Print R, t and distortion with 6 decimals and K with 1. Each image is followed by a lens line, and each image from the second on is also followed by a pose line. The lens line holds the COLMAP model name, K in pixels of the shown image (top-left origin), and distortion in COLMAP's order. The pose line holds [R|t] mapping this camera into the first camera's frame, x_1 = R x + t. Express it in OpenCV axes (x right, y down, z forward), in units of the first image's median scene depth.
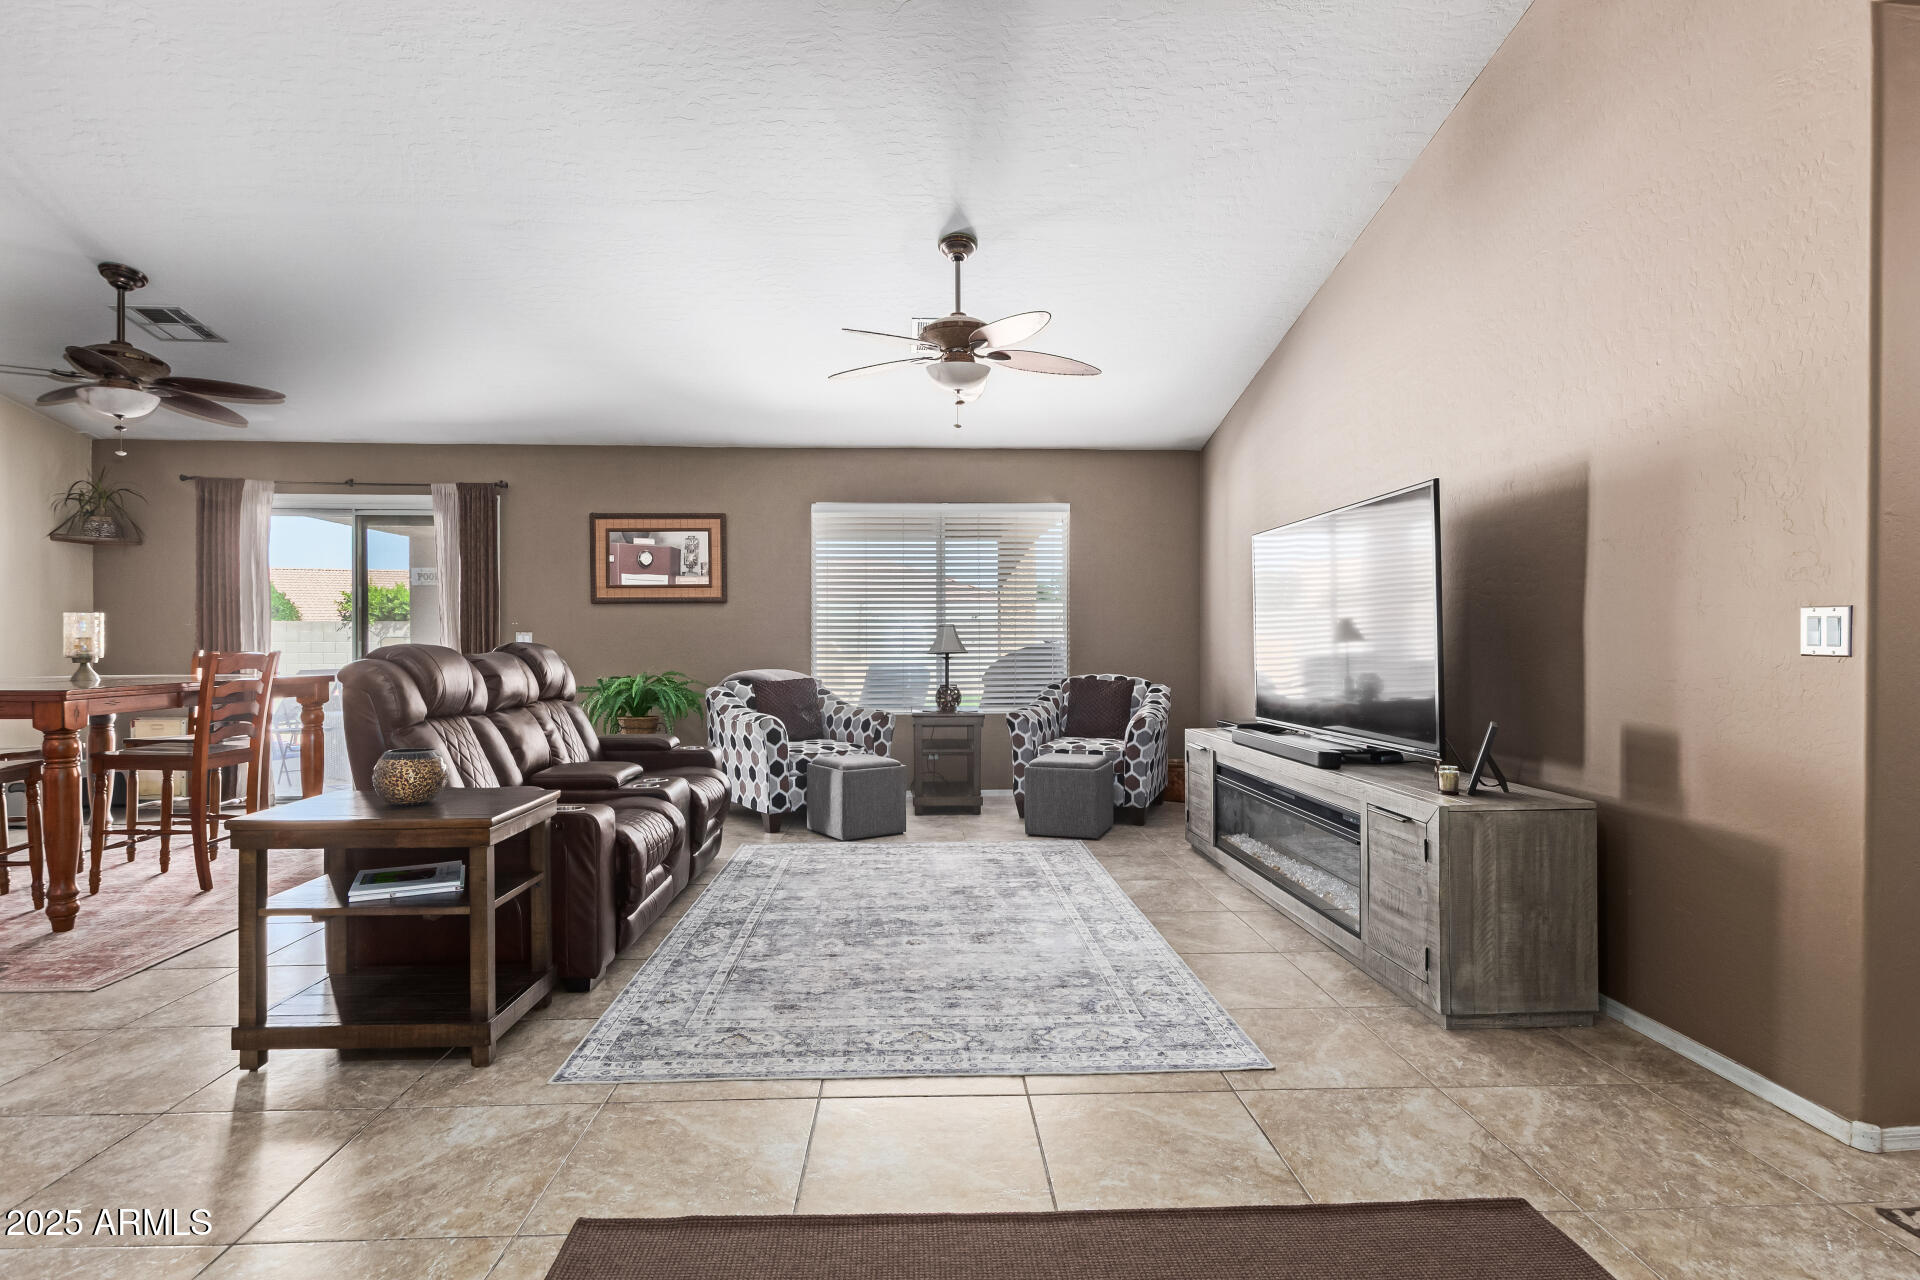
lens RADIAL K [[889.0, 0, 956.5], [0, 889.0, 636.0], [0, 0, 1]] dist [0.014924, -0.000470]
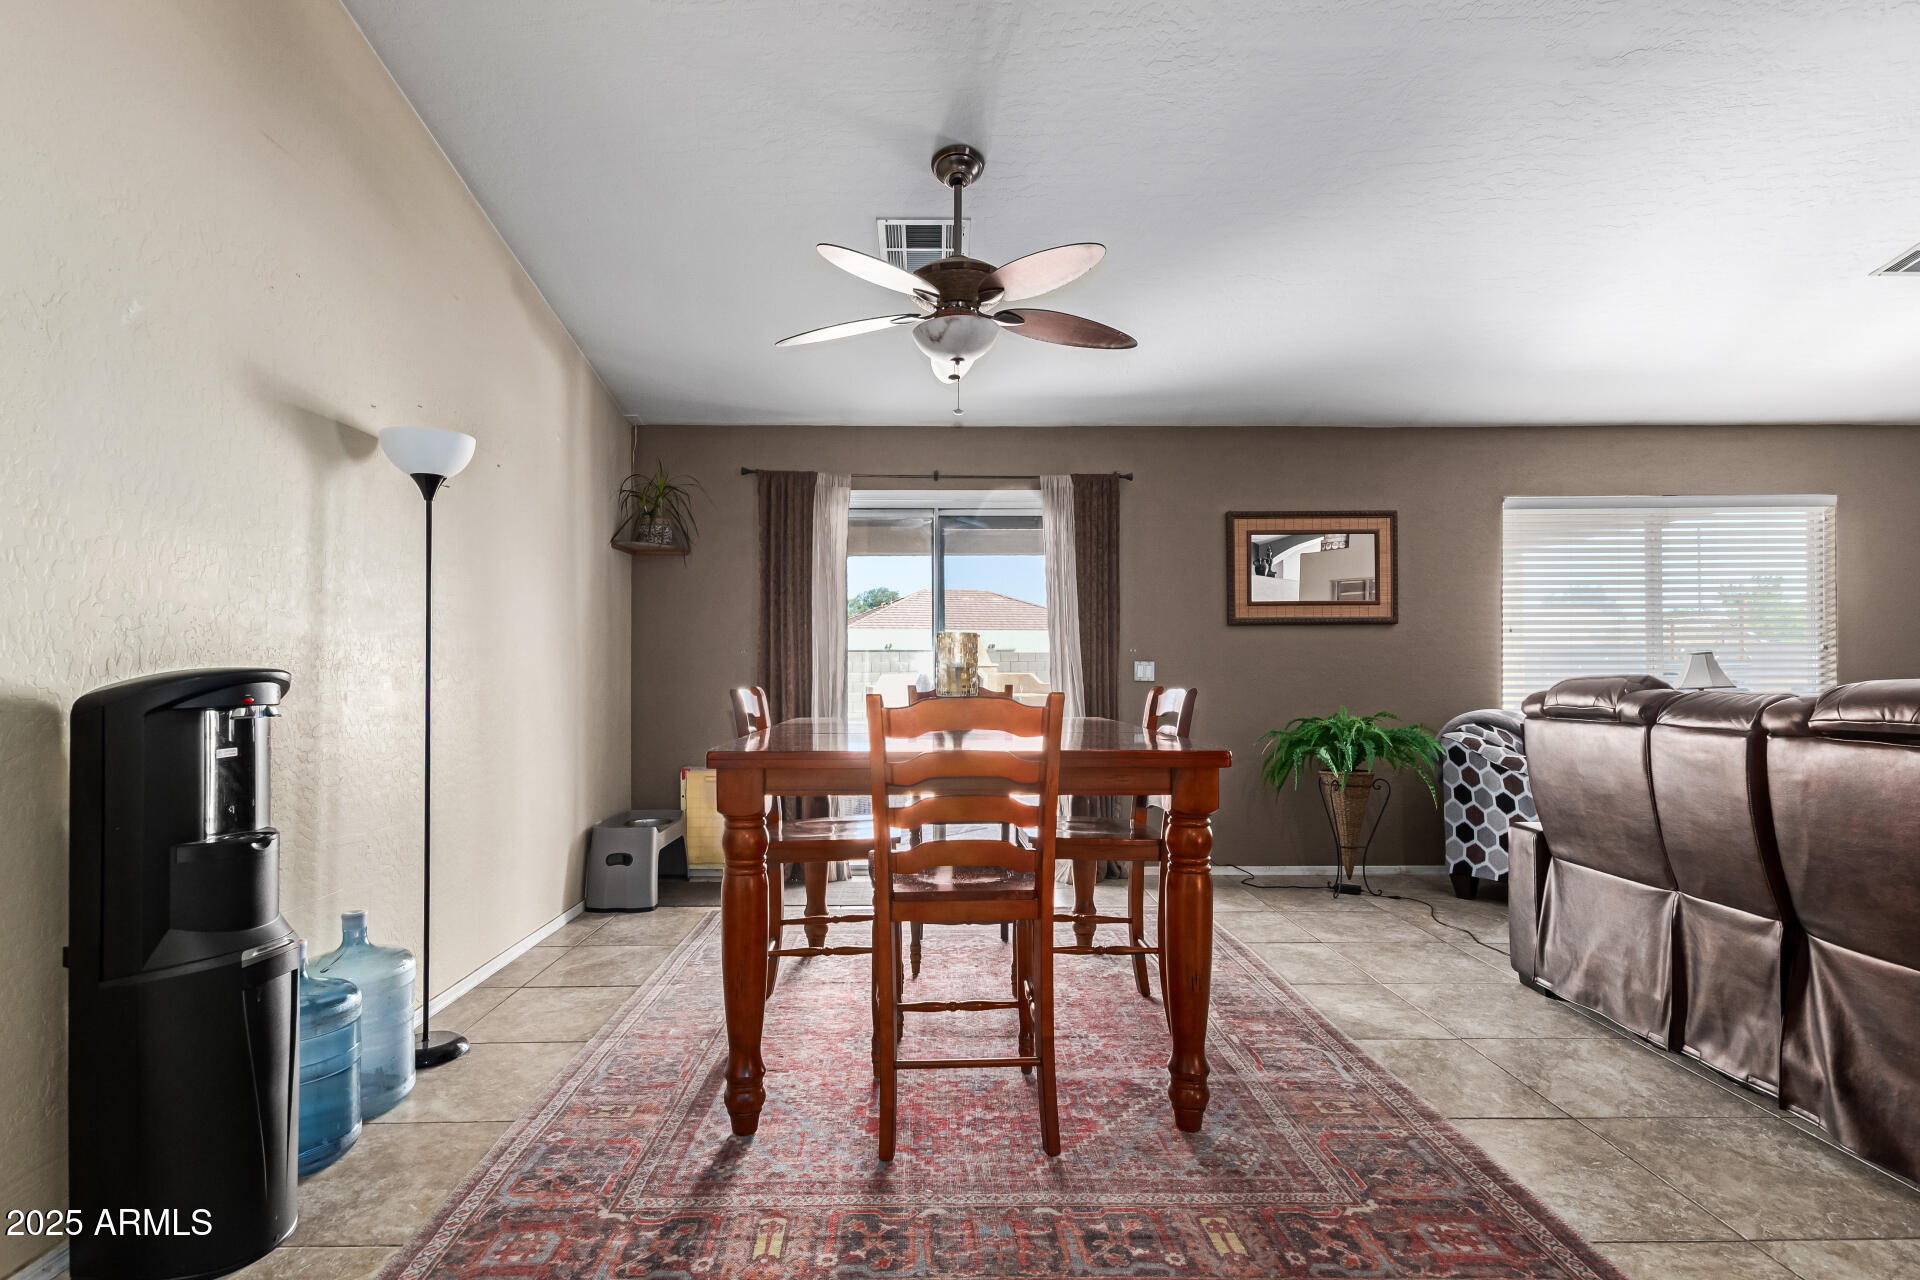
lens RADIAL K [[889.0, 0, 954.2], [0, 889.0, 656.5], [0, 0, 1]] dist [0.014924, -0.000470]
pose [[0.999607, -0.000065, -0.028045, -0.637099], [0.000006, 0.999998, -0.002108, -0.006552], [0.028046, 0.002107, 0.999604, 0.196698]]
